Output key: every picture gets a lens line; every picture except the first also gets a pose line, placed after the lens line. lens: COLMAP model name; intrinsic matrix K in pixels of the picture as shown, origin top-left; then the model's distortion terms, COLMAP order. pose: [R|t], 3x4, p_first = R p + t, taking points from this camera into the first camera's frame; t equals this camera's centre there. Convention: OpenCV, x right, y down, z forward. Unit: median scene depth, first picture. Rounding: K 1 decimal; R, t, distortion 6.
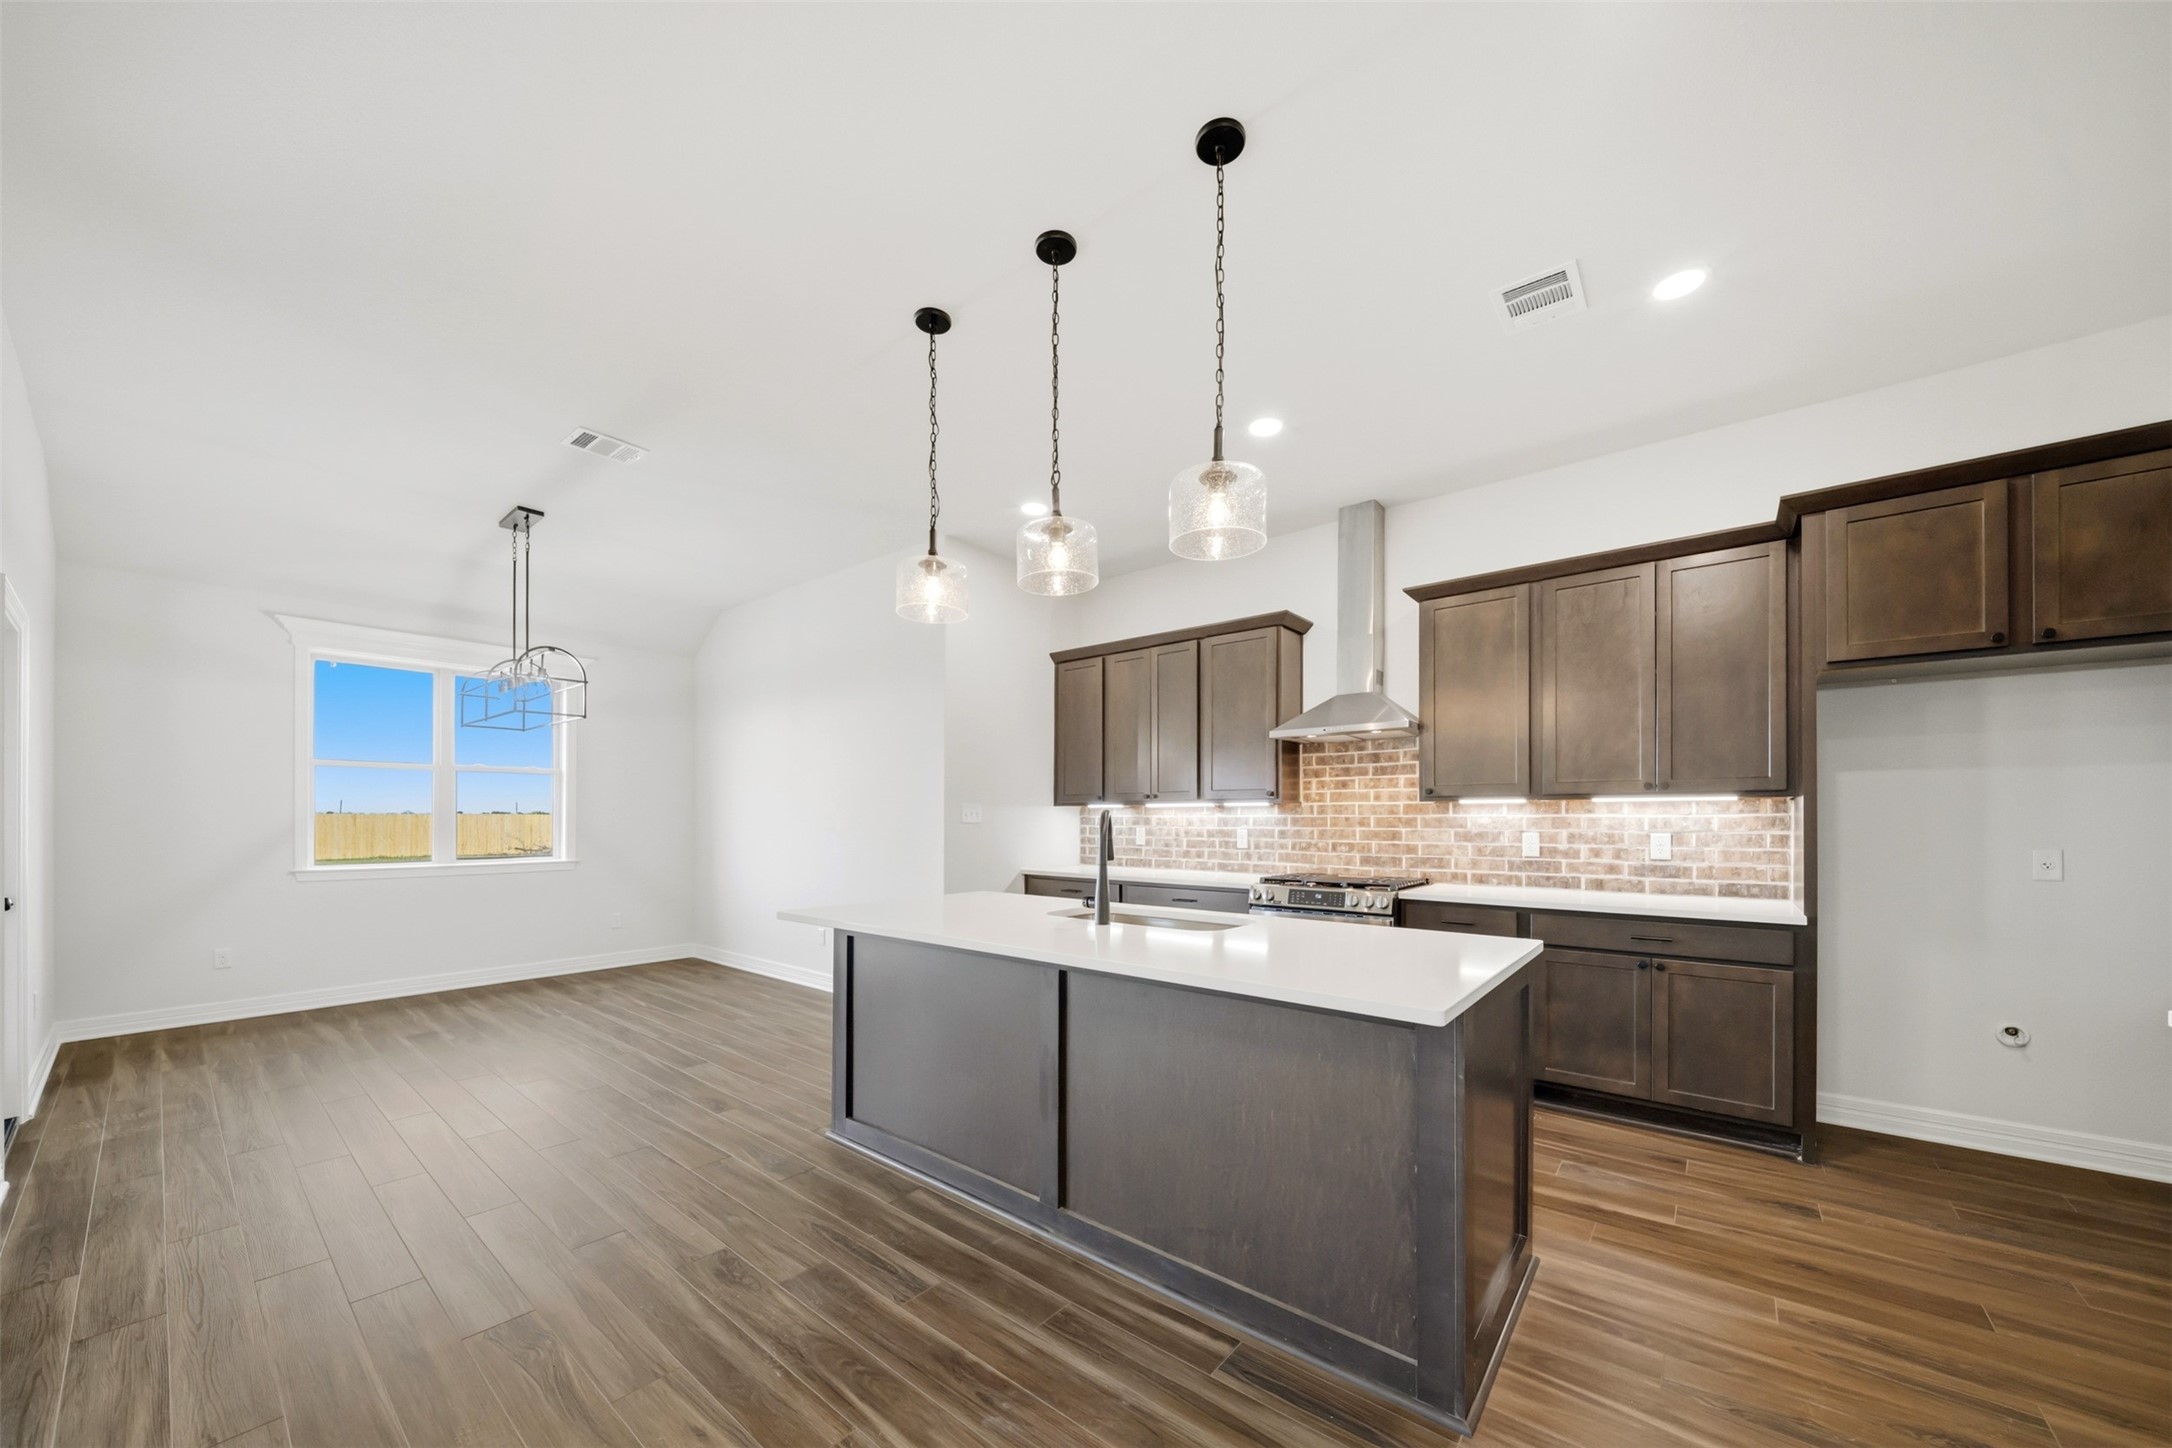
lens RADIAL K [[764.3, 0, 1067.9], [0, 764.3, 819.7], [0, 0, 1]] dist [0.006270, -0.004705]
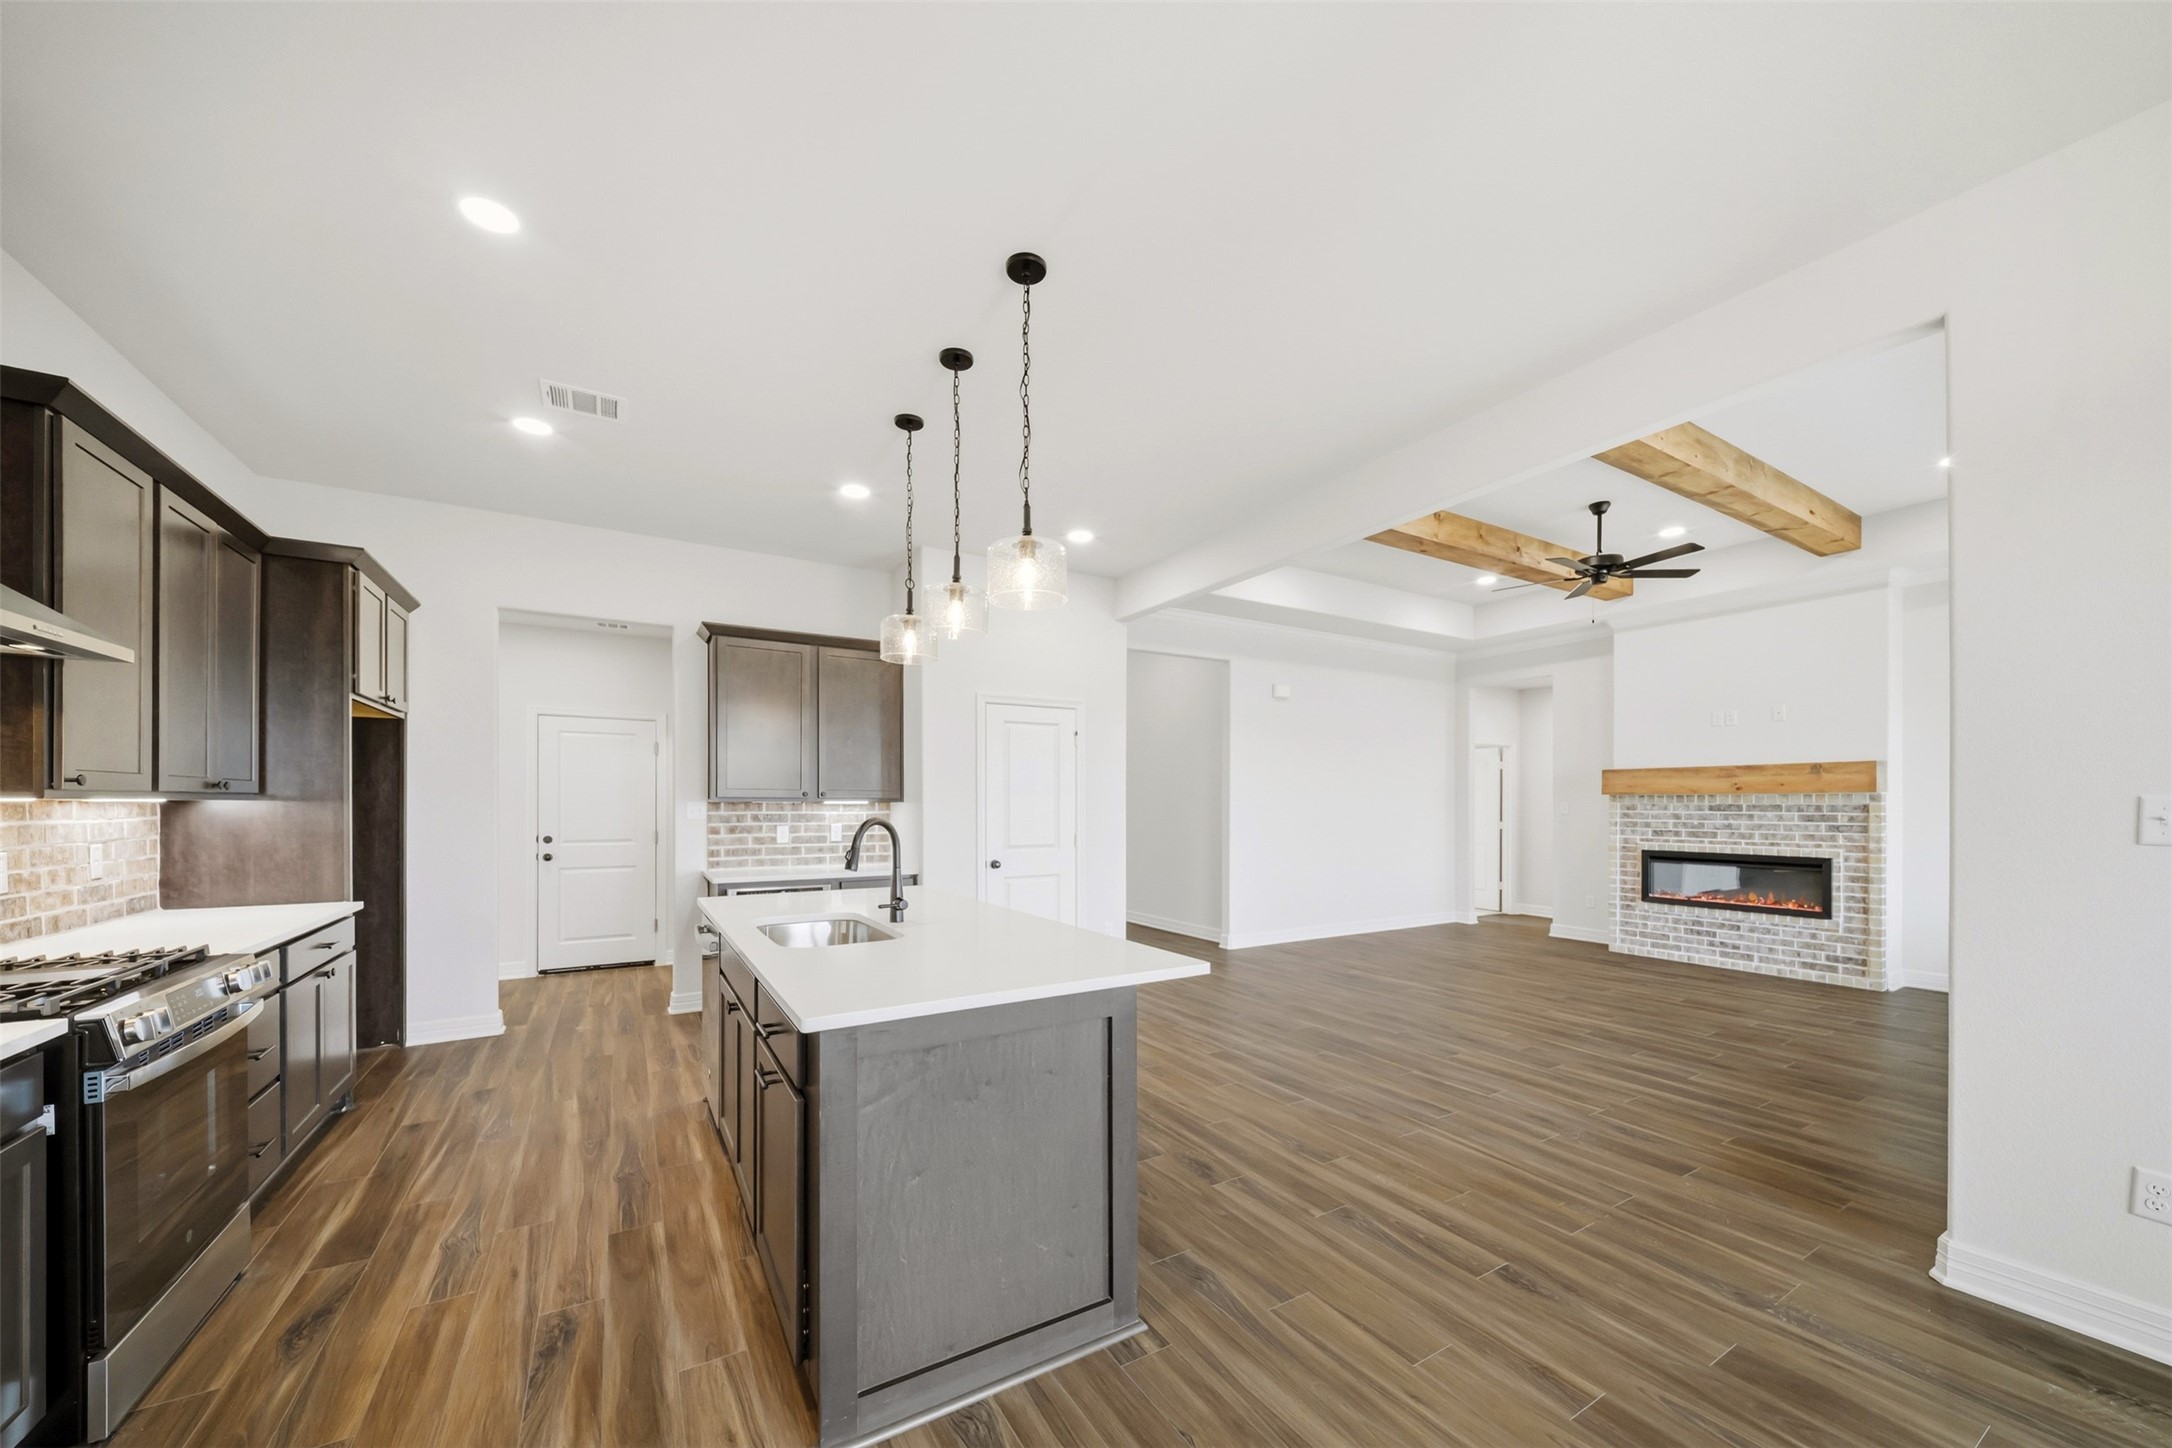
lens RADIAL K [[764.3, 0, 1098.5], [0, 764.3, 805.5], [0, 0, 1]] dist [0.006270, -0.004705]
pose [[-0.947631, -0.002531, 0.319358, -0.334958], [-0.001278, 0.999991, 0.004132, -0.019981], [-0.319366, 0.003507, -0.947625, 1.131907]]
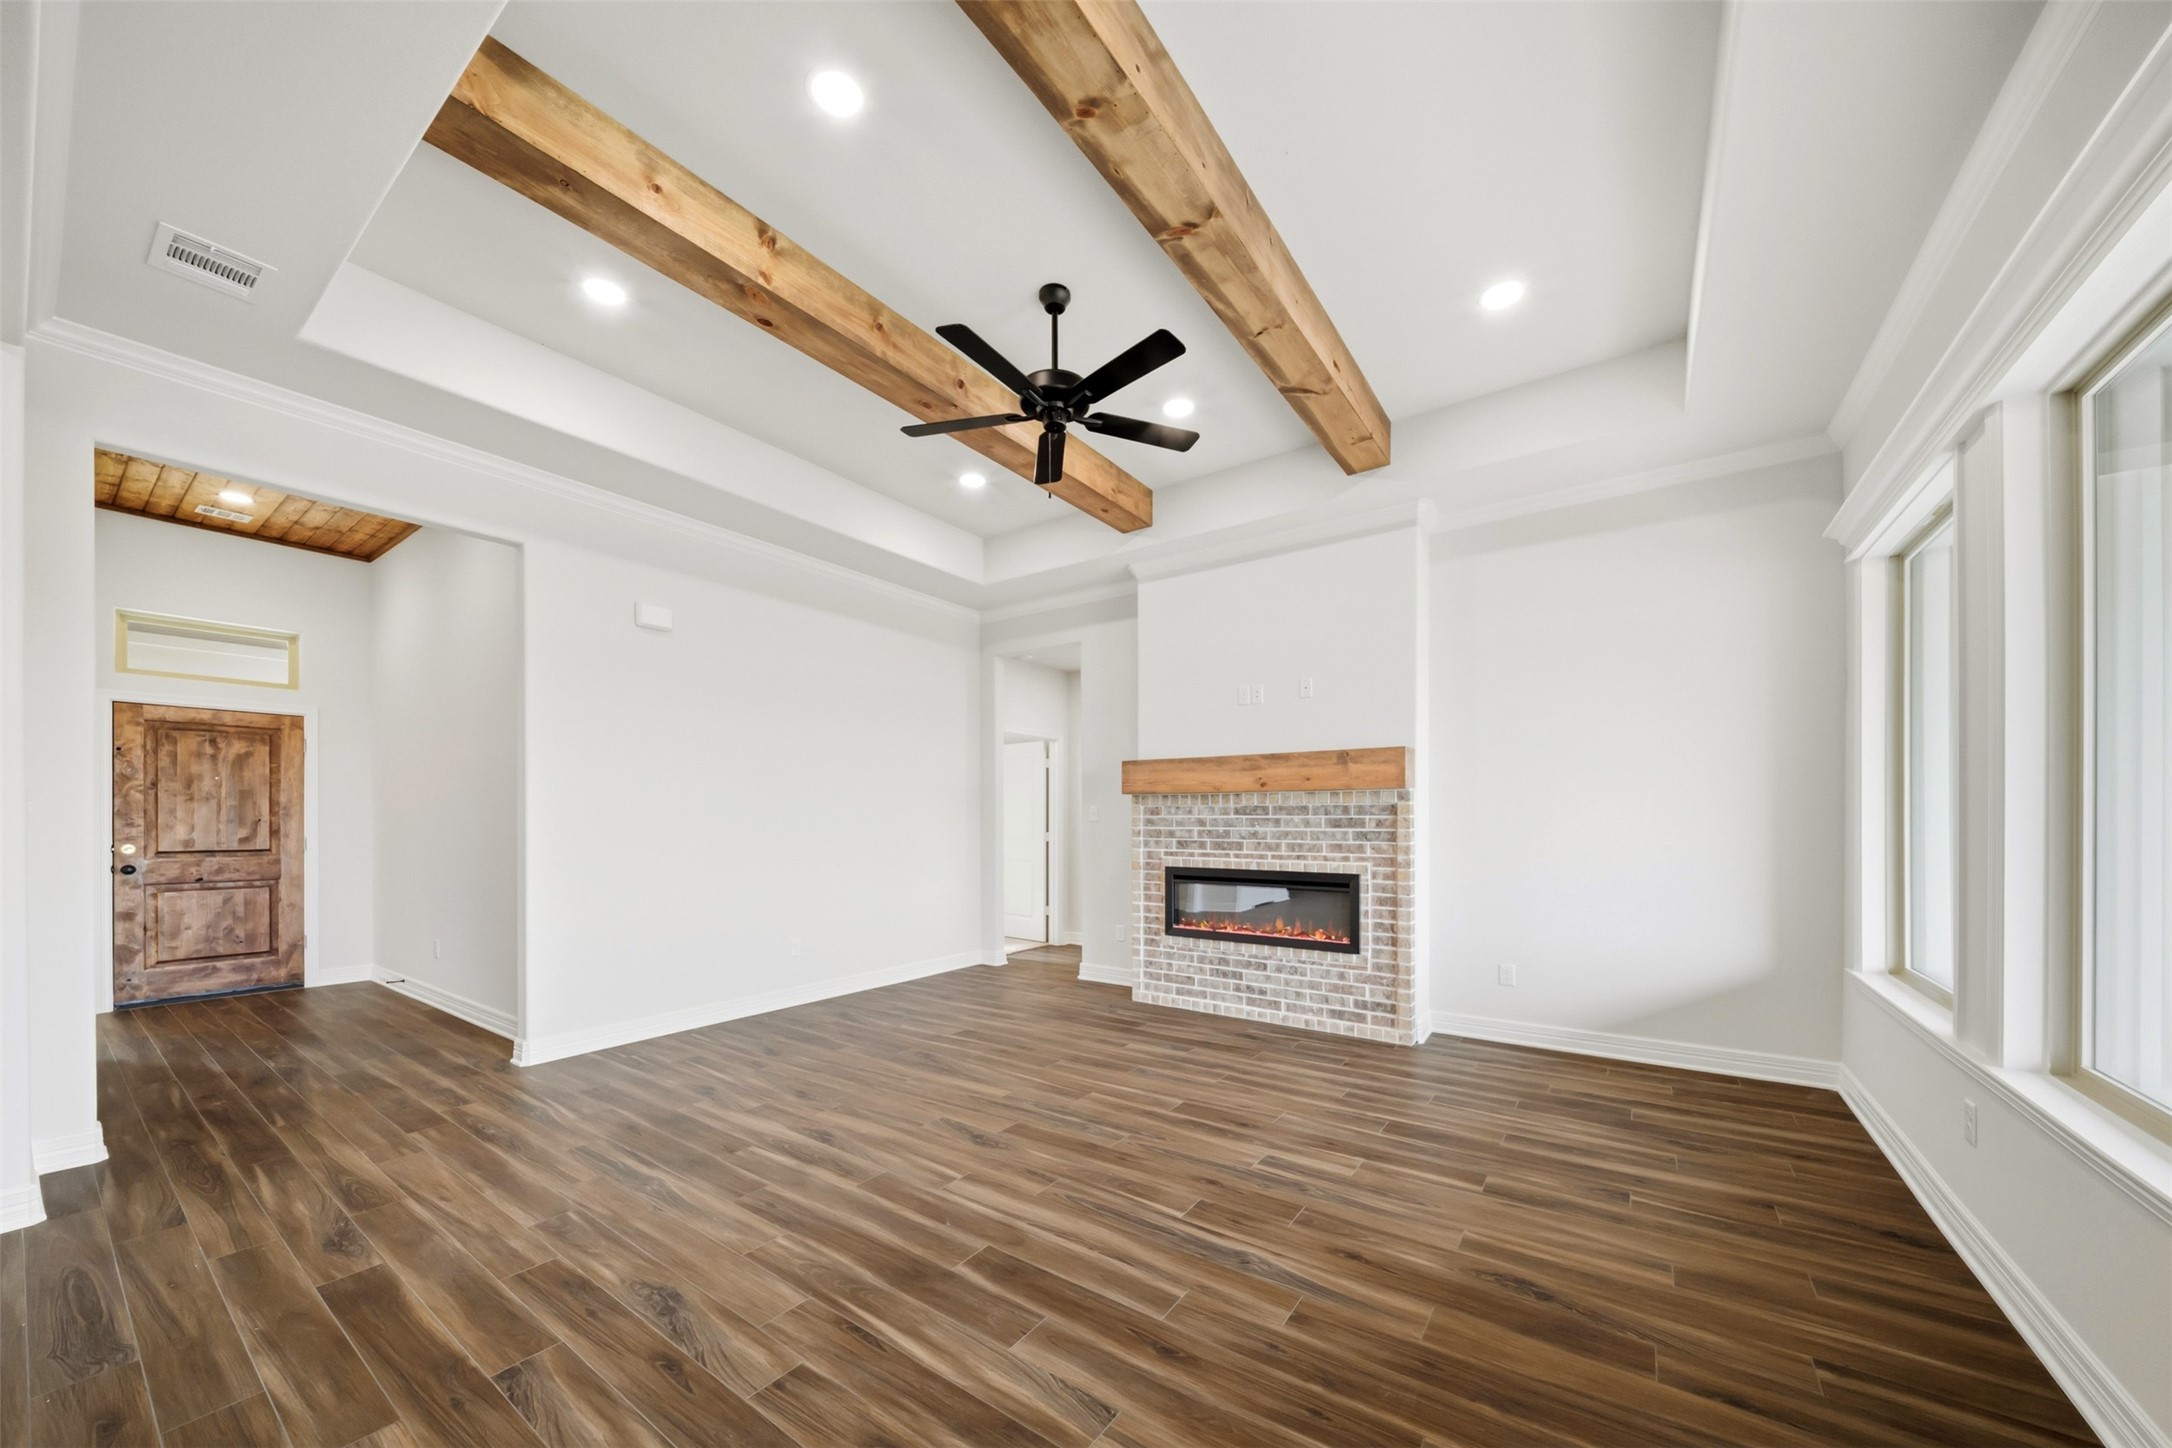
lens RADIAL K [[764.3, 0, 1067.9], [0, 764.3, 822.8], [0, 0, 1]] dist [0.006270, -0.004705]
pose [[-0.997375, 0.000624, -0.072413, -0.668293], [0.000115, 0.999975, 0.007031, 0.000064], [0.072416, 0.007004, -0.997350, 0.426910]]
